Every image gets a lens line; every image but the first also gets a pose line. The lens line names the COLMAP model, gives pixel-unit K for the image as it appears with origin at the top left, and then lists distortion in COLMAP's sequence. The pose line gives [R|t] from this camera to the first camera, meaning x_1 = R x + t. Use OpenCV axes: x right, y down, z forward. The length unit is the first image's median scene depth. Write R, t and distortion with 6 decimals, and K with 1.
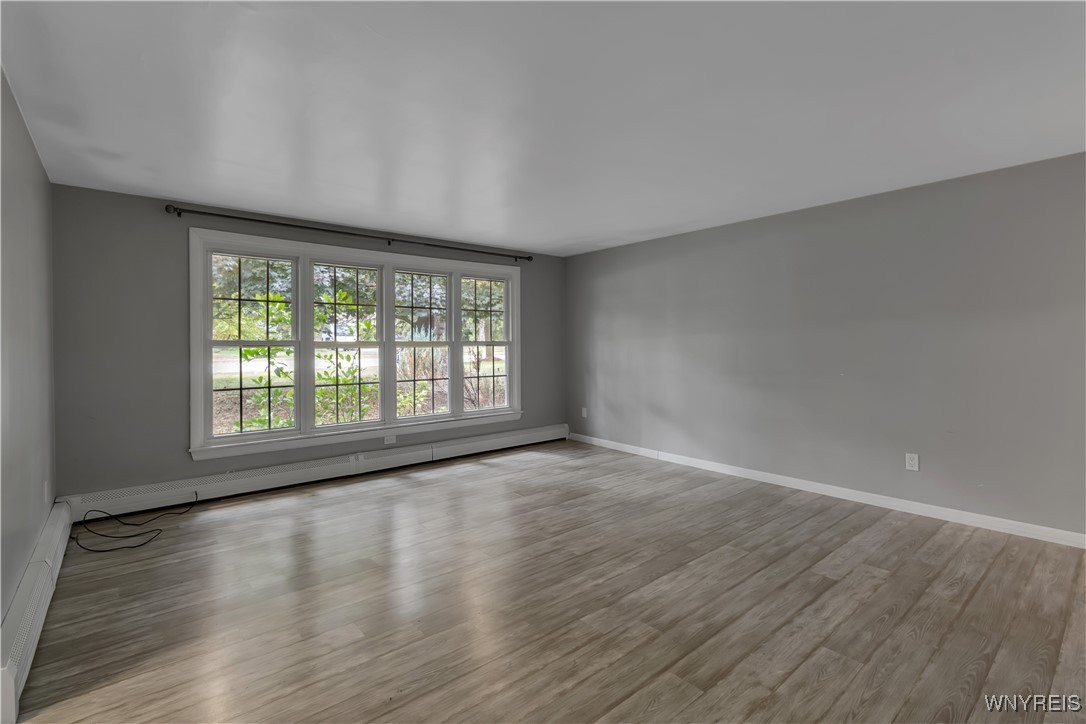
lens RADIAL K [[507.4, 0, 544.5], [0, 507.4, 342.8], [0, 0, 1]] dist [0.003148, 0.000315]
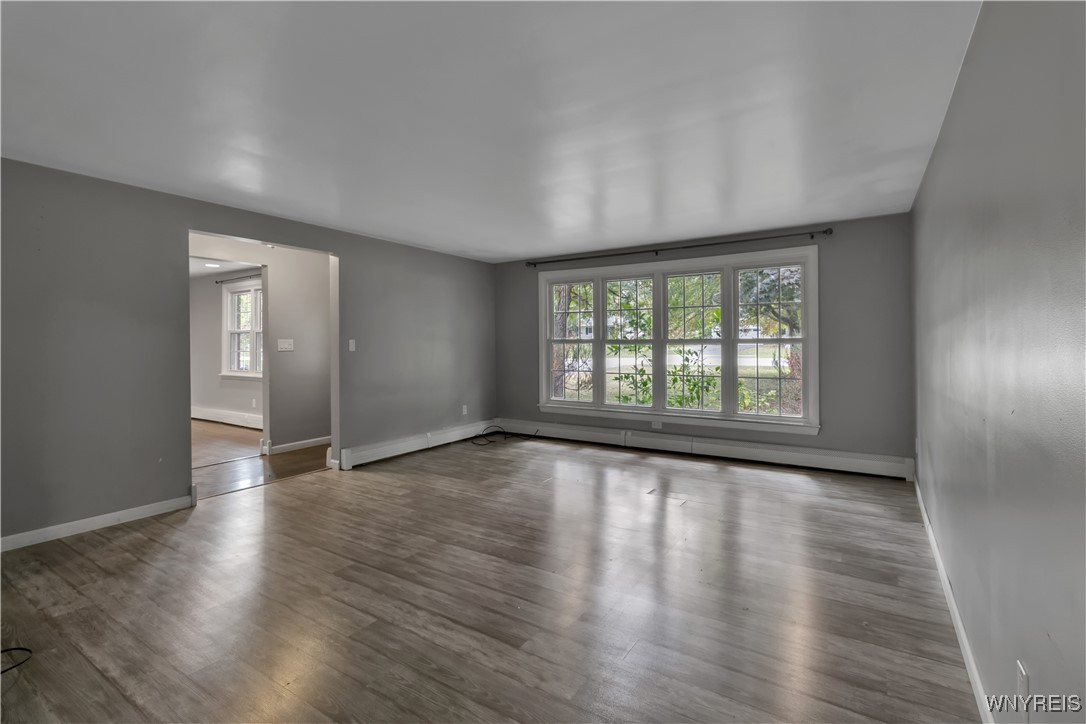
lens RADIAL K [[507.3, 0, 551.5], [0, 507.3, 342.0], [0, 0, 1]] dist [0.000692, 0.000122]
pose [[0.275668, 0.001618, -0.961252, 1.344170], [0.004792, 0.999984, 0.003058, -0.002610], [0.961241, -0.005449, 0.275655, 0.839939]]
